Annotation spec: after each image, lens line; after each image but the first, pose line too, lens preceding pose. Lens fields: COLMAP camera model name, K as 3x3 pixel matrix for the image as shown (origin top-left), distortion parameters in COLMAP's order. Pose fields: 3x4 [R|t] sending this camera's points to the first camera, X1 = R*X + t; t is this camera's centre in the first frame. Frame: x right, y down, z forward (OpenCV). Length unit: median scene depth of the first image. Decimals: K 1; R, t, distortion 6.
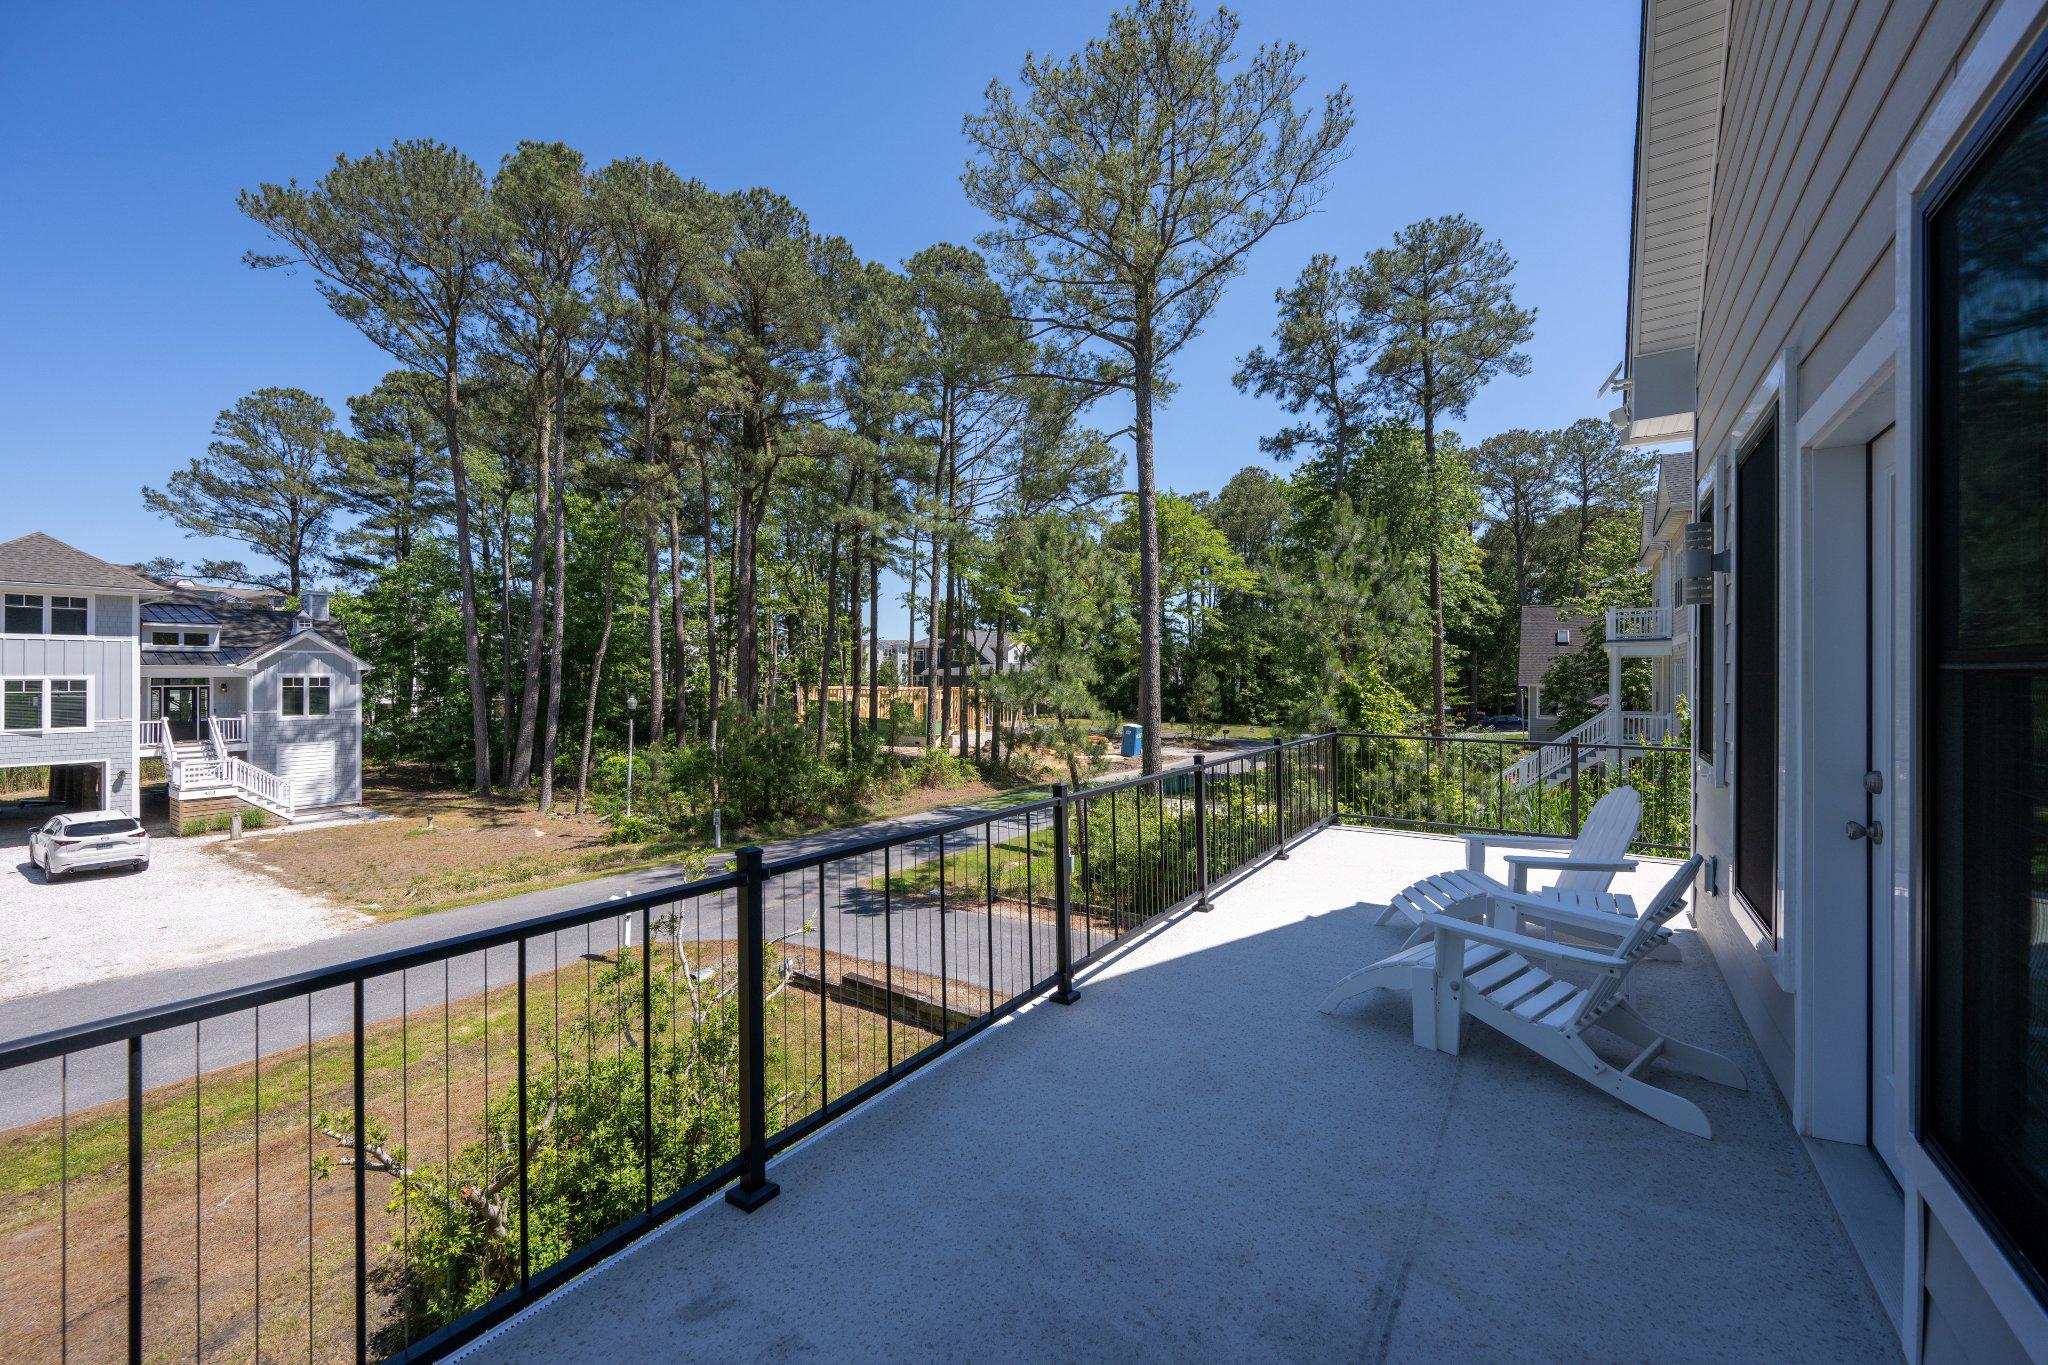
lens RADIAL K [[810.8, 0, 1027.9], [0, 810.8, 679.4], [0, 0, 1]] dist [0.000168, -0.000233]
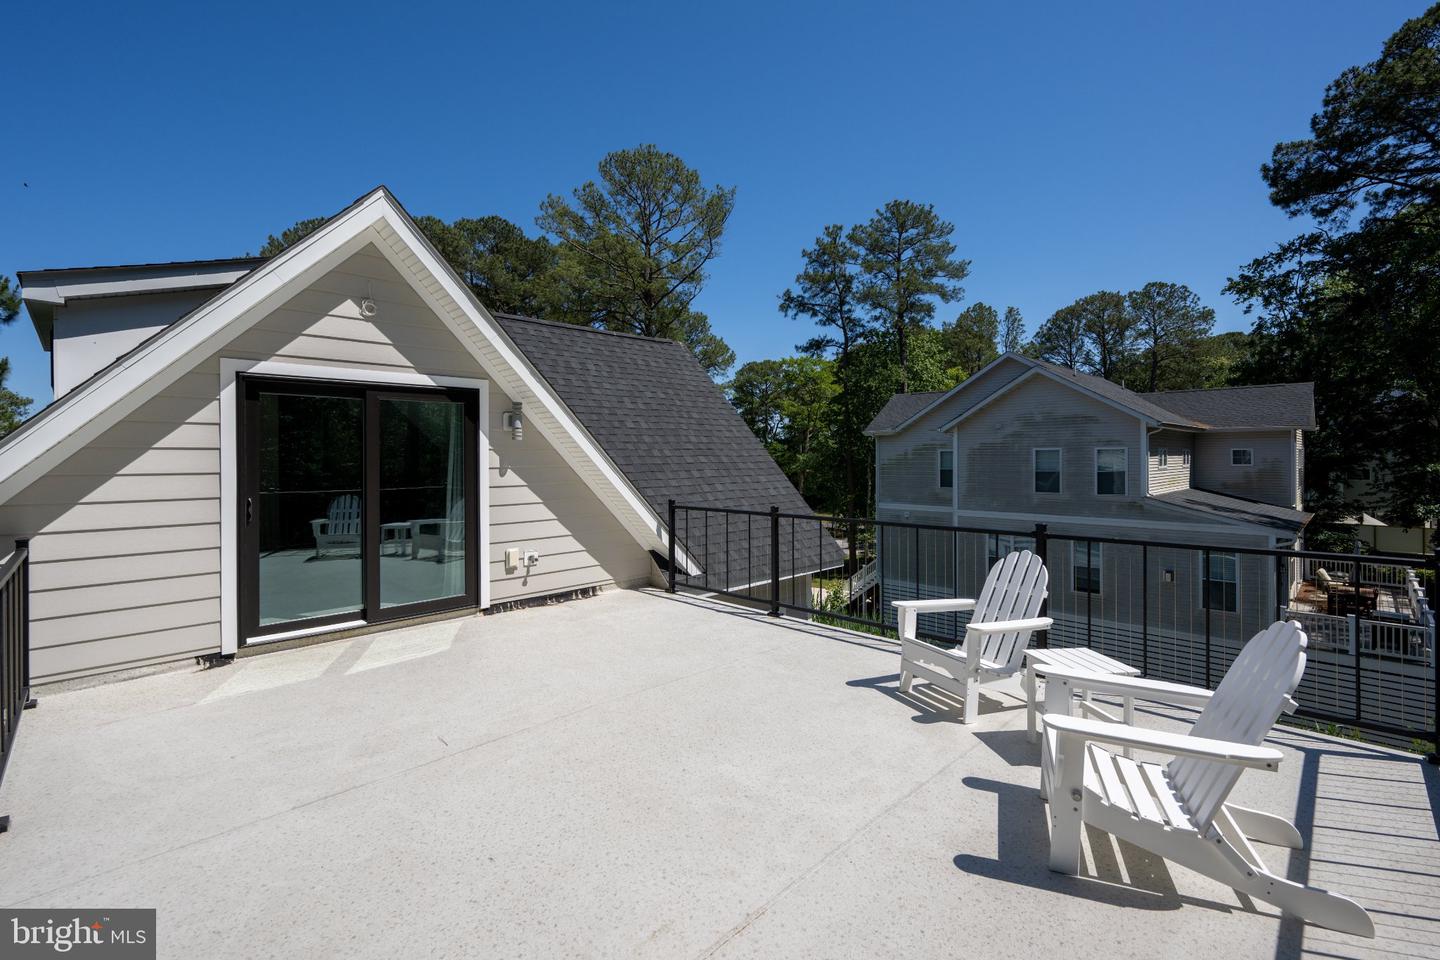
lens RADIAL K [[632.0, 0, 715.2], [0, 632.0, 471.8], [0, 0, 1]] dist [-0.000368, -0.000017]
pose [[0.982313, -0.003071, -0.187219, 0.371813], [0.005628, 0.999898, 0.013124, -0.074798], [0.187160, -0.013946, 0.982230, -0.226351]]
